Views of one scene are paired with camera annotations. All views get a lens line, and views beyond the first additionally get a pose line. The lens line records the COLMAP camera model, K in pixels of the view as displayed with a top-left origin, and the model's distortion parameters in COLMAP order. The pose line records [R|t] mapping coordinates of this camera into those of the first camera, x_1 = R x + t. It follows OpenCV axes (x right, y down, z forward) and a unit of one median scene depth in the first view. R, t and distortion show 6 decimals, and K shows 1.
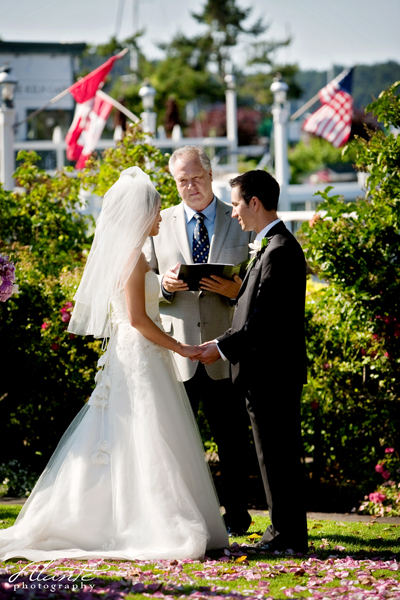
lens RADIAL K [[2183.4, 0, 200.0], [0, 2183.4, 300.0], [0, 0, 1]] dist [0.027211, 0.205345]
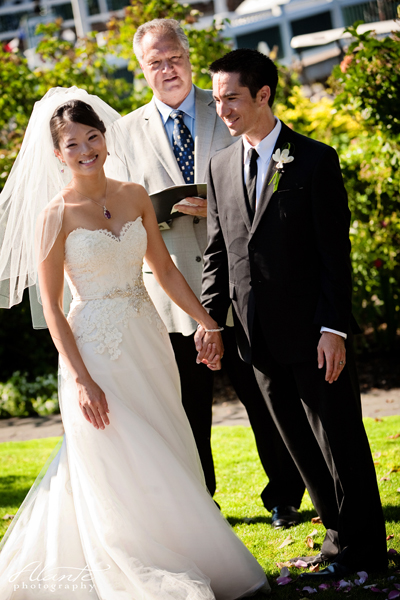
lens RADIAL K [[1926.1, 0, 200.0], [0, 1926.1, 300.0], [0, 0, 1]] dist [-0.052896, 0.055451]
pose [[0.988060, -0.145213, -0.051485, 0.020342], [0.149414, 0.984646, 0.090262, -0.021681], [0.037587, -0.096876, 0.994586, 0.222395]]
